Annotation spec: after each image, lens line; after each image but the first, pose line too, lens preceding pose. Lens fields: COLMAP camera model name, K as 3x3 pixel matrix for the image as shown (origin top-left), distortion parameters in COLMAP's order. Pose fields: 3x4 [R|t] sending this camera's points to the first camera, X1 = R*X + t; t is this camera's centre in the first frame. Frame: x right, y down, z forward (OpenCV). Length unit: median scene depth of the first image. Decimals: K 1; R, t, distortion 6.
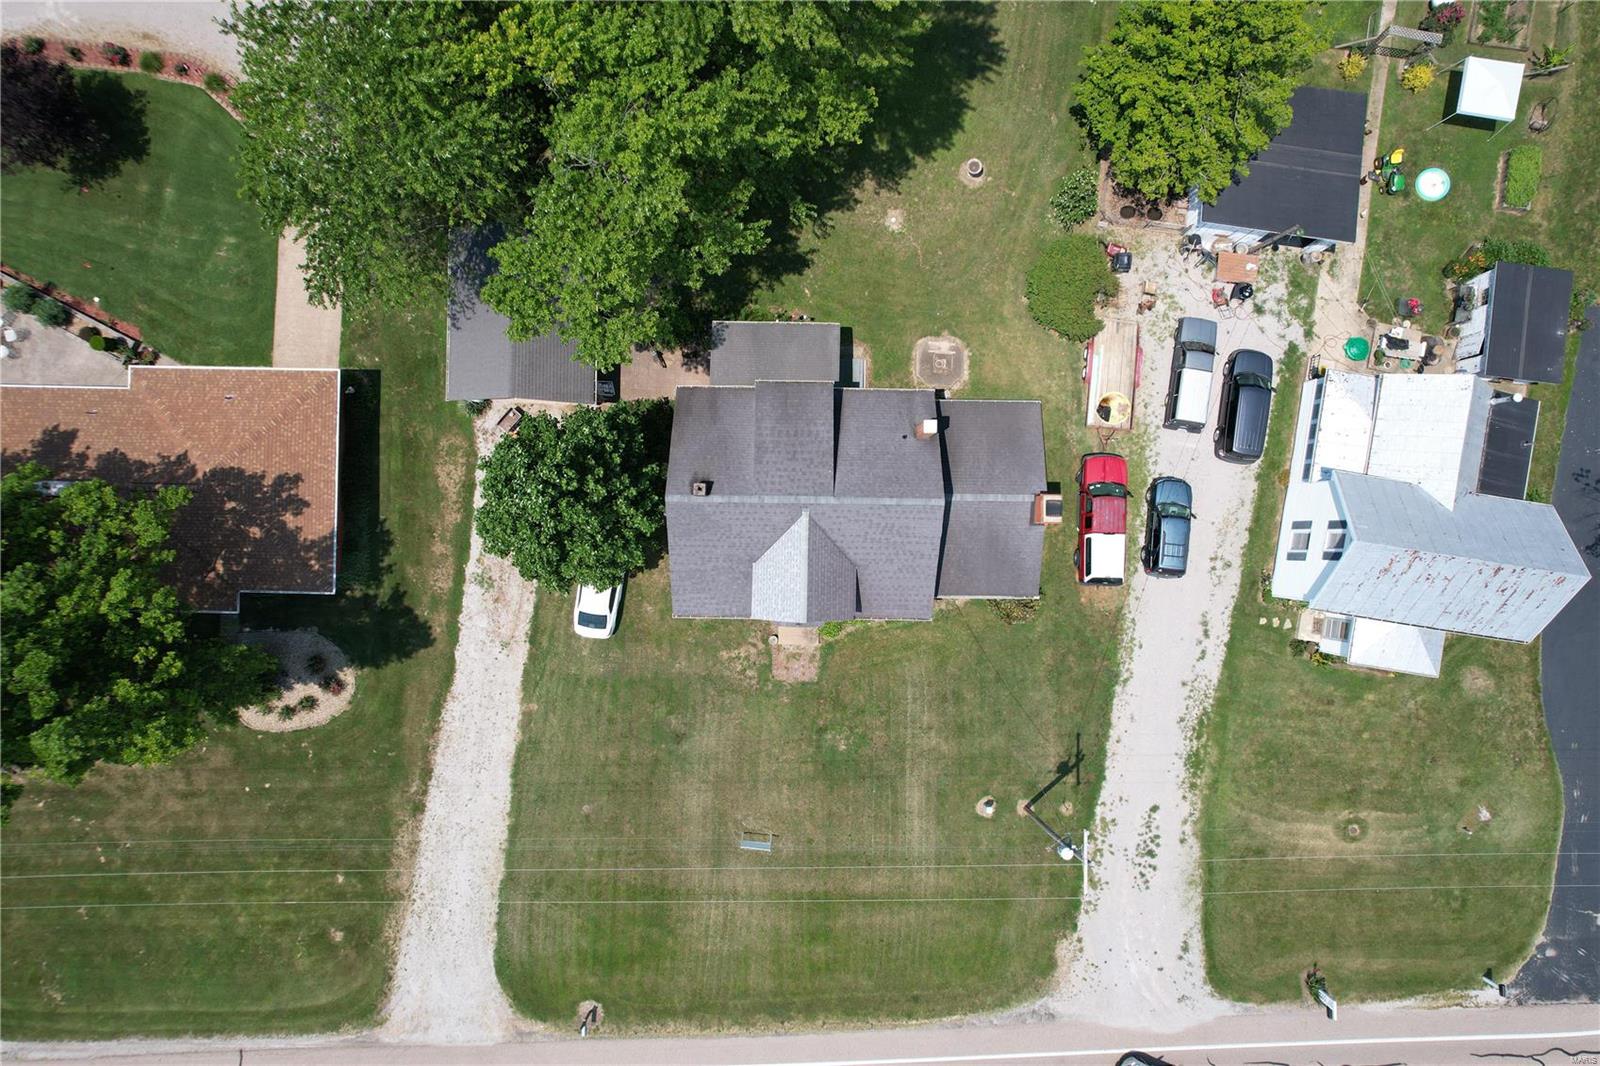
lens RADIAL K [[1013.9, 0, 800.0], [0, 1013.9, 533.0], [0, 0, 1]] dist [-0.065852, 0.063489]
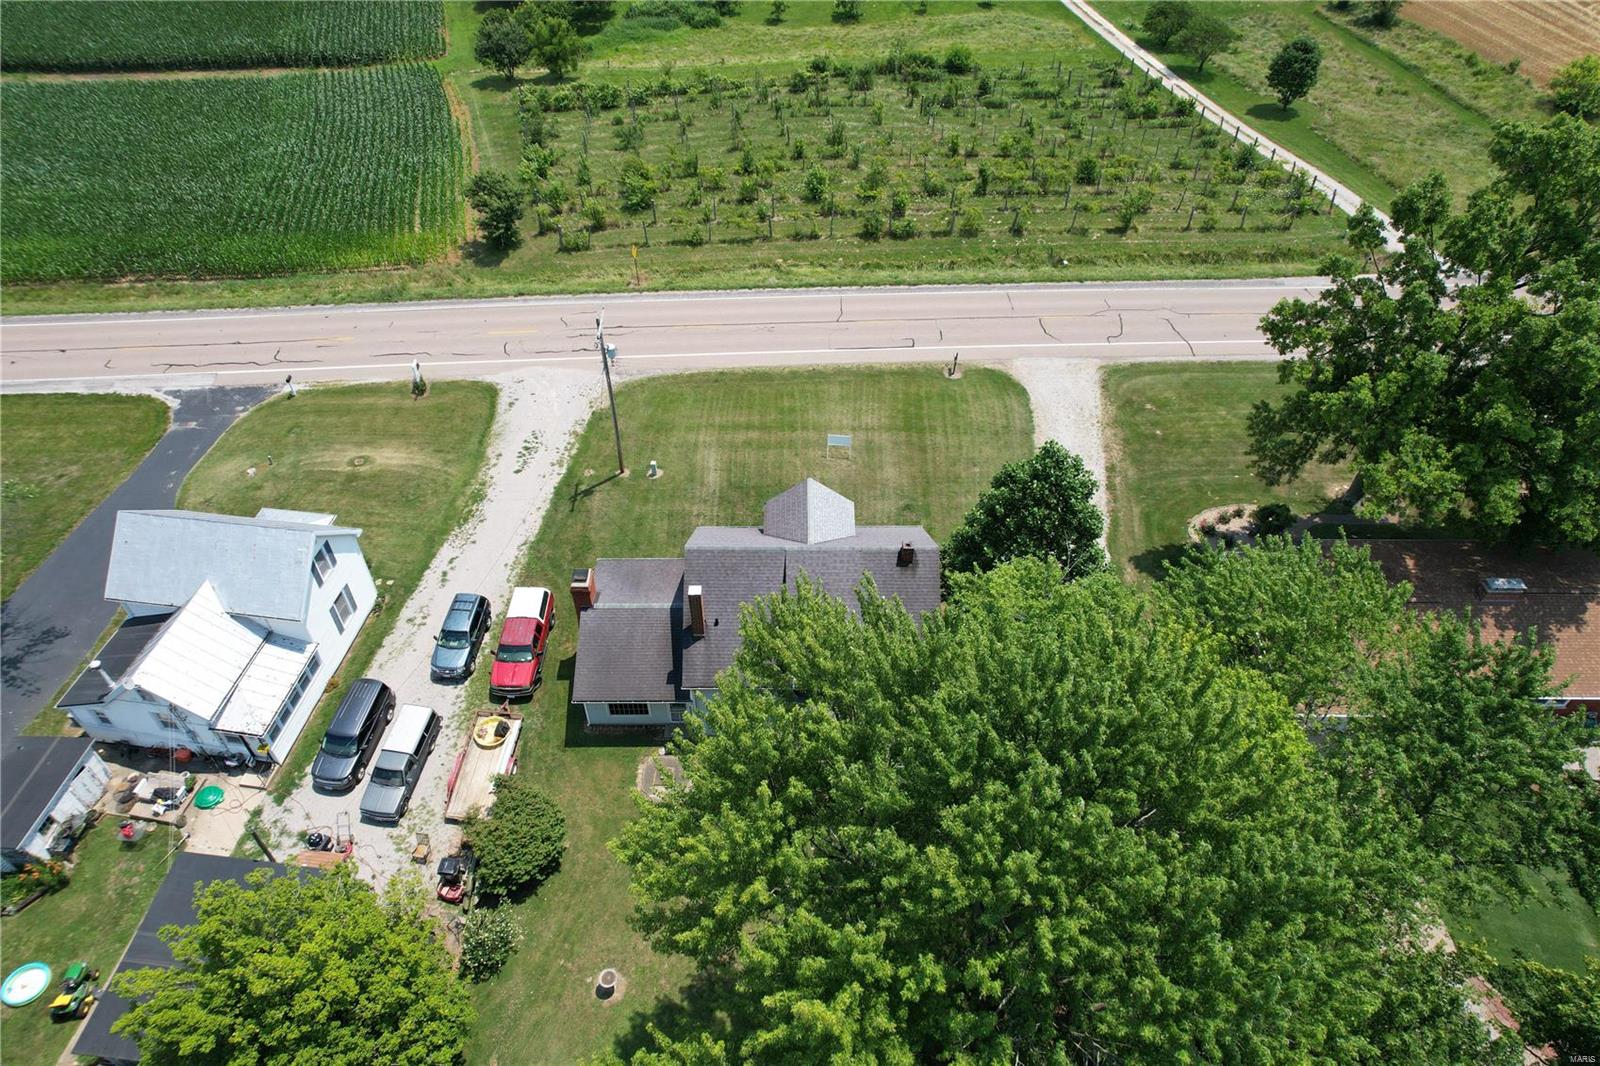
lens RADIAL K [[1013.9, 0, 800.0], [0, 1013.9, 533.0], [0, 0, 1]] dist [-0.065852, 0.063489]
pose [[-0.999732, 0.007863, -0.021757, 0.034161], [-0.020985, -0.704064, 0.709826, -0.672274], [-0.009737, 0.710093, 0.704041, 0.177812]]
